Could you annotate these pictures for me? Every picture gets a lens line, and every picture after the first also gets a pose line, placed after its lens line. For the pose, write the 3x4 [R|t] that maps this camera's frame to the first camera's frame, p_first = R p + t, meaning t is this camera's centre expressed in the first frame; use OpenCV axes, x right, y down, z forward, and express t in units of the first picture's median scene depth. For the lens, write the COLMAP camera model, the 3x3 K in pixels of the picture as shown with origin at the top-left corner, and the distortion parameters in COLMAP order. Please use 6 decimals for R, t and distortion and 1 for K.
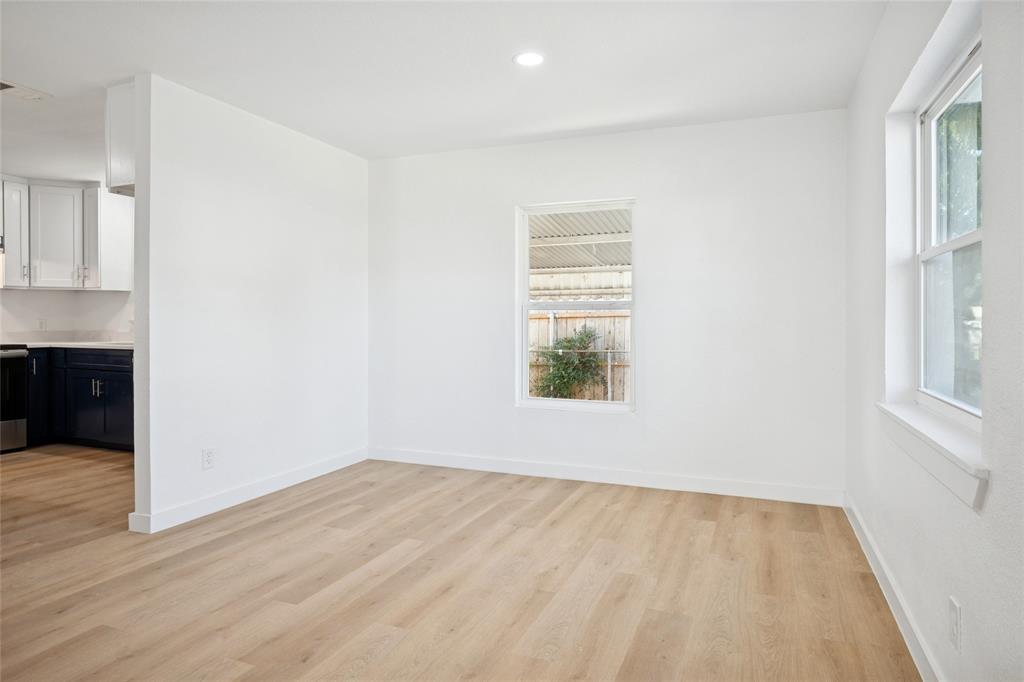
lens RADIAL K [[616.6, 0, 510.3], [0, 616.6, 323.7], [0, 0, 1]] dist [-0.003834, -0.001581]
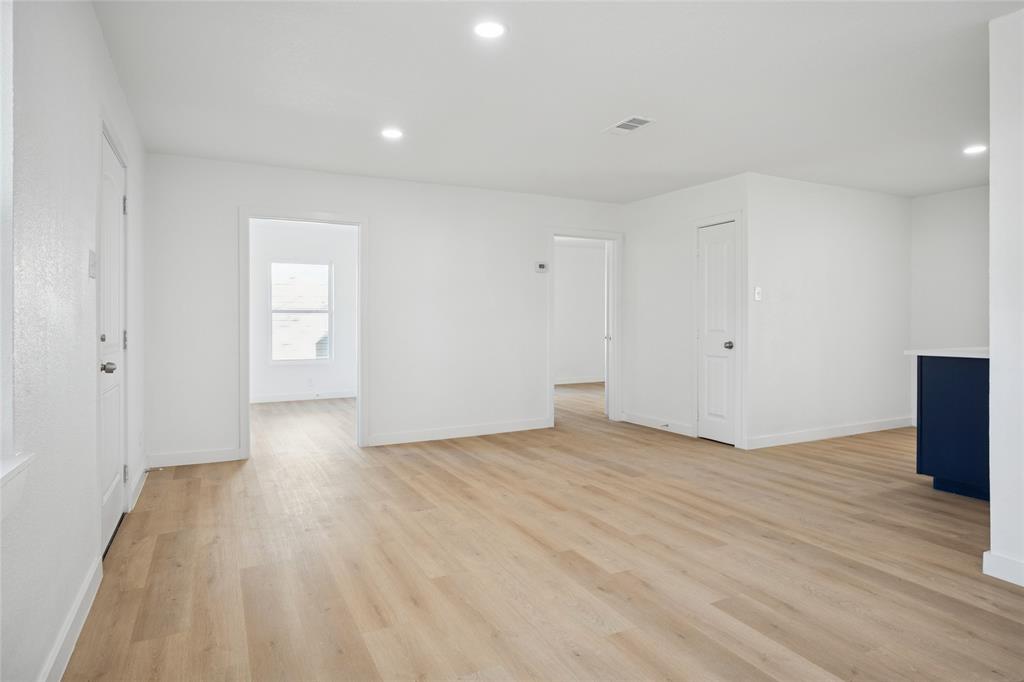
lens RADIAL K [[582.9, 0, 512.0], [0, 582.9, 327.9], [0, 0, 1]] dist [0.000405, 0.000220]
pose [[-0.650979, 0.005515, -0.759075, 0.558002], [-0.001420, 0.999963, 0.008482, 0.003782], [0.759094, 0.006600, -0.650947, 1.332597]]
